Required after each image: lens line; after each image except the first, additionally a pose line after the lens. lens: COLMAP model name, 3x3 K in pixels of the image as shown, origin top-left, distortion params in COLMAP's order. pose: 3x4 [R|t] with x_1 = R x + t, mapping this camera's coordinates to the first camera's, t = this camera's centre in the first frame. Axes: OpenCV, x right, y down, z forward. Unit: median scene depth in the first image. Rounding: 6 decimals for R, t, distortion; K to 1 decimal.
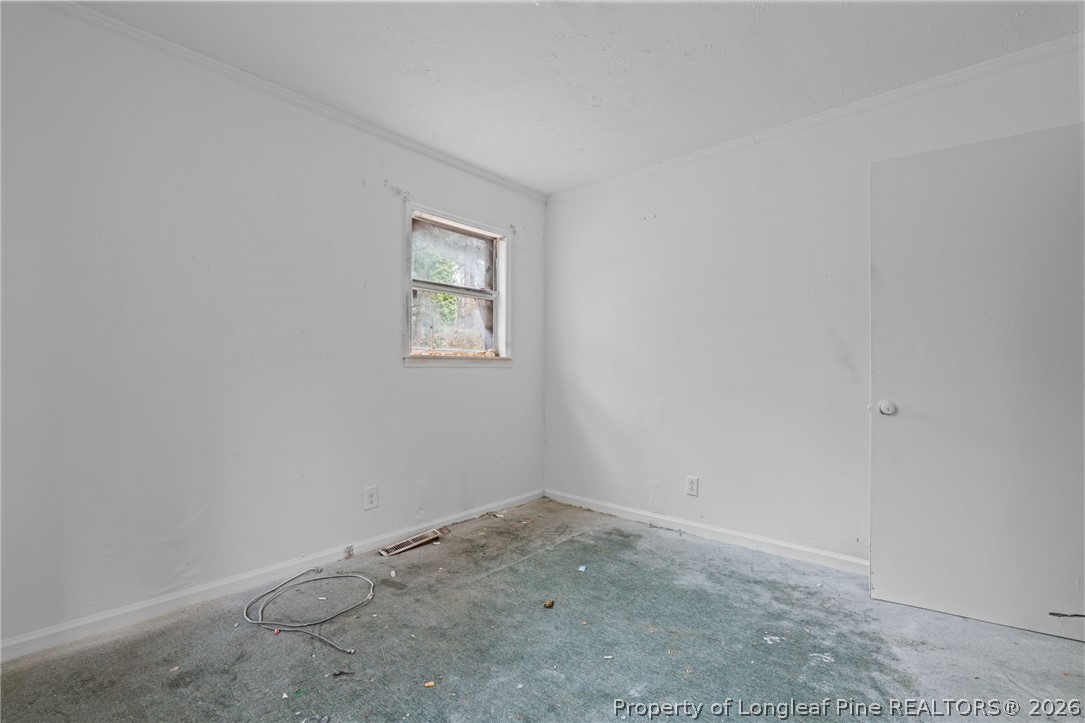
lens RADIAL K [[493.8, 0, 532.7], [0, 493.8, 364.2], [0, 0, 1]] dist [-0.010954, 0.001105]
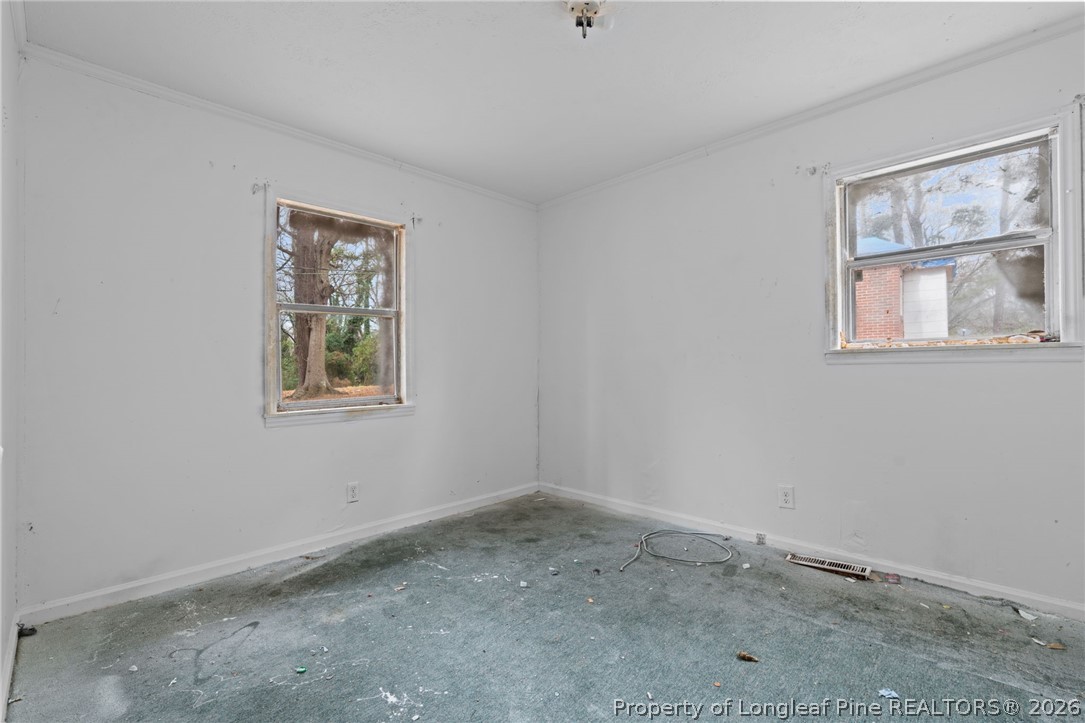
lens RADIAL K [[493.8, 0, 532.7], [0, 493.8, 364.8], [0, 0, 1]] dist [-0.010954, 0.001105]
pose [[-0.092426, -0.007865, -0.995689, 0.705999], [0.018170, 0.999789, -0.009584, 0.006375], [0.995554, -0.018978, -0.092263, 0.593333]]
